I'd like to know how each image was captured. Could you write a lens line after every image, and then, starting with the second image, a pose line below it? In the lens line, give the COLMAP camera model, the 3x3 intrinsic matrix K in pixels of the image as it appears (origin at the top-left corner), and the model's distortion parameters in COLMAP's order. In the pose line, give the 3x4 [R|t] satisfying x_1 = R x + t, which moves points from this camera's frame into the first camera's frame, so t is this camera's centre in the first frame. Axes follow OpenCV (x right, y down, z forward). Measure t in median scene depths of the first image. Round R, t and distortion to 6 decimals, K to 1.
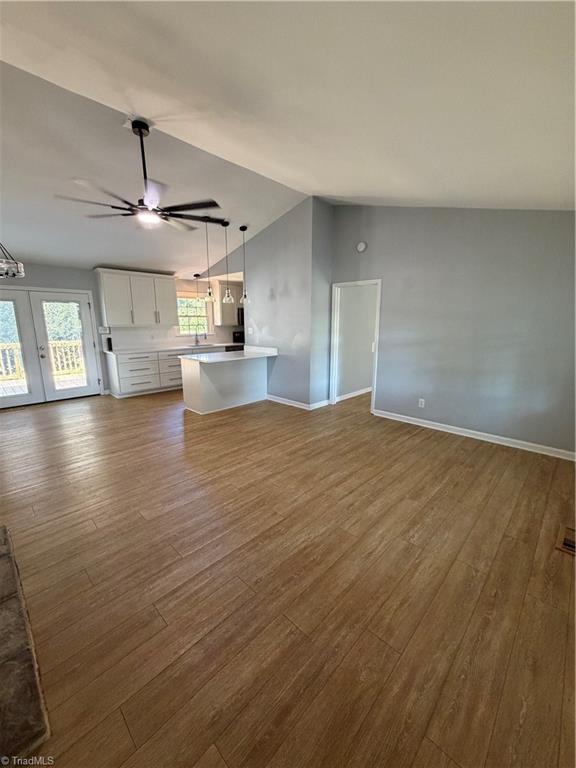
lens RADIAL K [[306.0, 0, 288.1], [0, 306.0, 381.8], [0, 0, 1]] dist [0.000243, -0.000150]
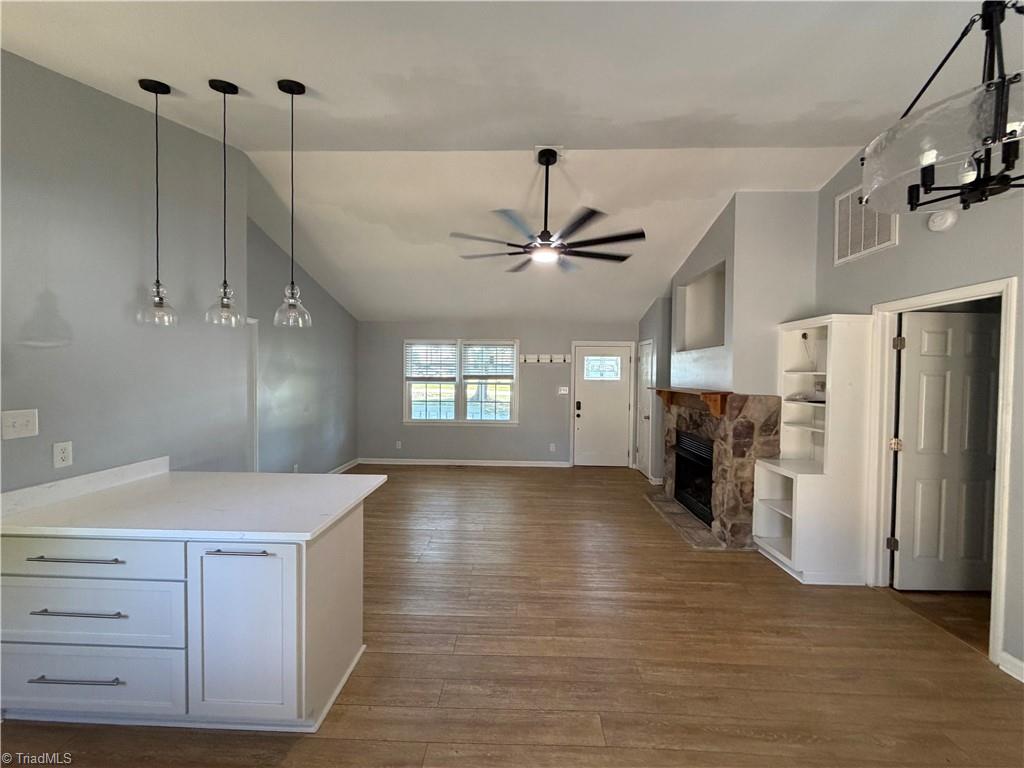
lens RADIAL K [[408.0, 0, 509.7], [0, 408.0, 384.2], [0, 0, 1]] dist [0.000243, -0.000150]
pose [[-0.670842, -0.026185, 0.741138, -0.654668], [0.134203, 0.978590, 0.156049, -0.212657], [-0.729356, 0.204147, -0.652965, 1.007098]]
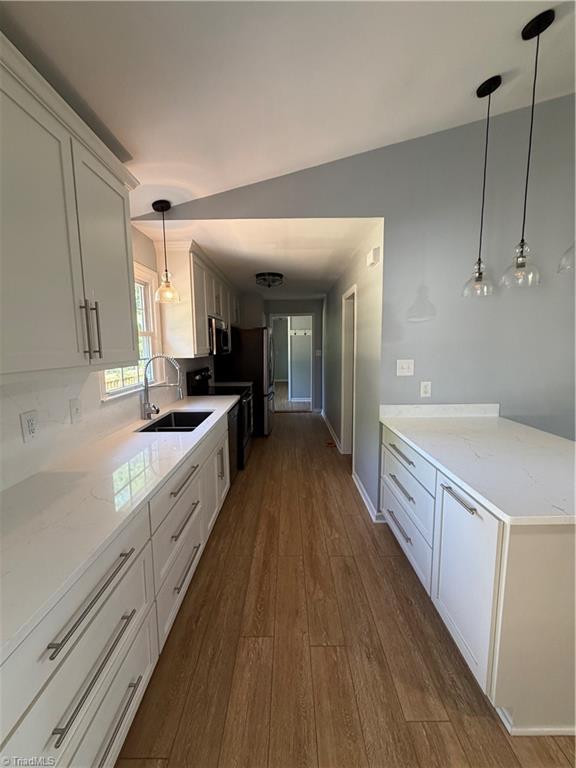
lens RADIAL K [[306.0, 0, 288.1], [0, 306.0, 381.8], [0, 0, 1]] dist [0.000243, -0.000150]
pose [[0.716715, -0.092434, 0.691213, -0.558074], [0.148766, 0.988627, -0.022048, -0.177025], [-0.681314, 0.118632, 0.722315, 0.888421]]
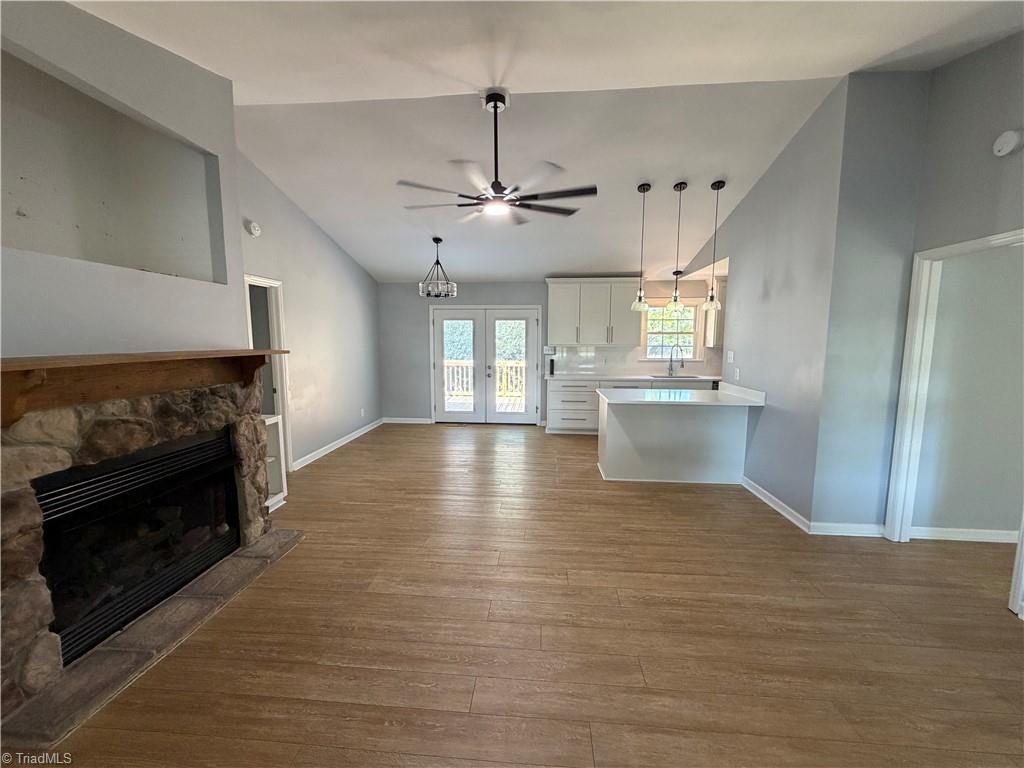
lens RADIAL K [[408.0, 0, 509.7], [0, 408.0, 384.2], [0, 0, 1]] dist [0.000243, -0.000150]
pose [[0.634423, 0.086948, -0.768080, 0.222804], [-0.153377, 0.988056, -0.014838, -0.047116], [0.757617, 0.127219, 0.640181, 0.228763]]
